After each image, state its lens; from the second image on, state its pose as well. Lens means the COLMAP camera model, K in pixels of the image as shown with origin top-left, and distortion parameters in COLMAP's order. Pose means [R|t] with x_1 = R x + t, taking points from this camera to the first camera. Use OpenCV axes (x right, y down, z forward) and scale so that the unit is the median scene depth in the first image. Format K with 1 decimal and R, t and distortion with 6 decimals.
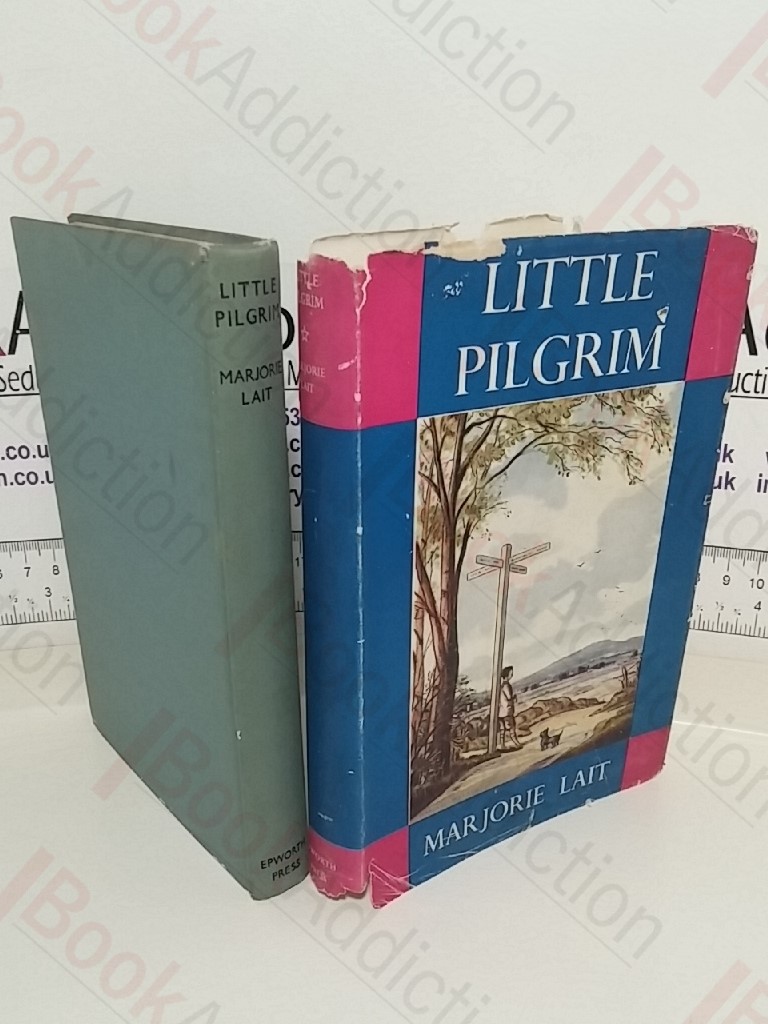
lens RADIAL K [[785.0, 0, 384.0], [0, 785.0, 512.0], [0, 0, 1]] dist [0.001994, -0.000251]
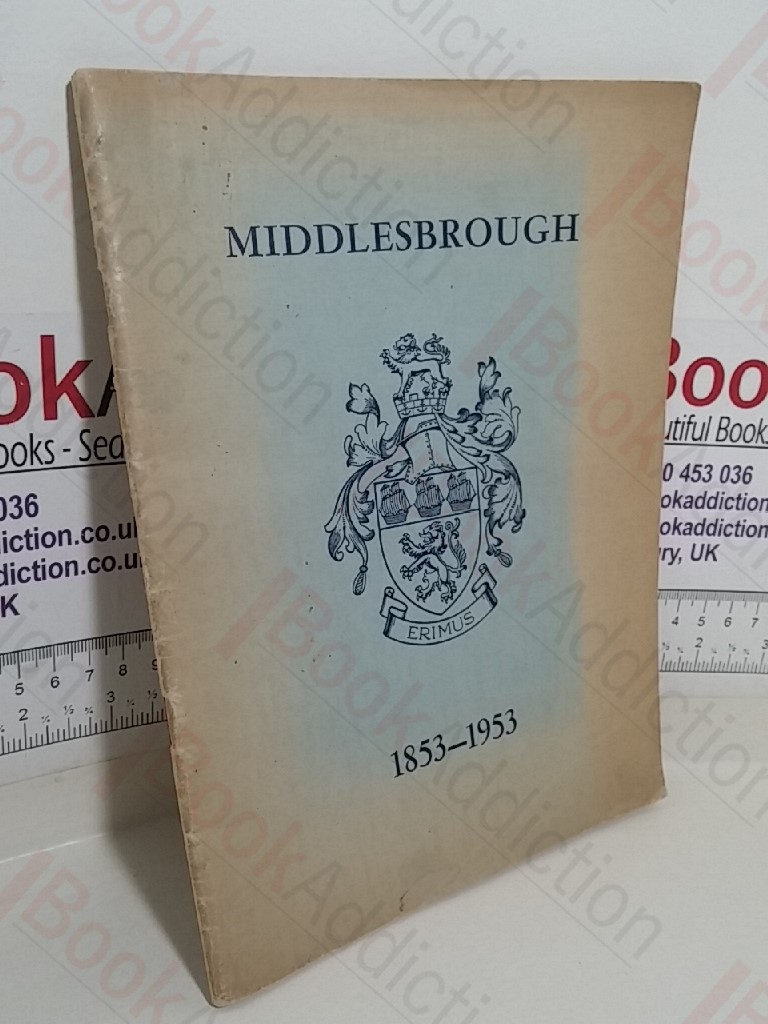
lens RADIAL K [[785.0, 0, 384.0], [0, 785.0, 512.0], [0, 0, 1]] dist [0.001994, -0.000251]
pose [[0.999999, -0.000535, 0.001041, -0.156660], [0.000536, 0.999999, -0.001250, 0.180236], [-0.001040, 0.001250, 0.999999, 0.000410]]
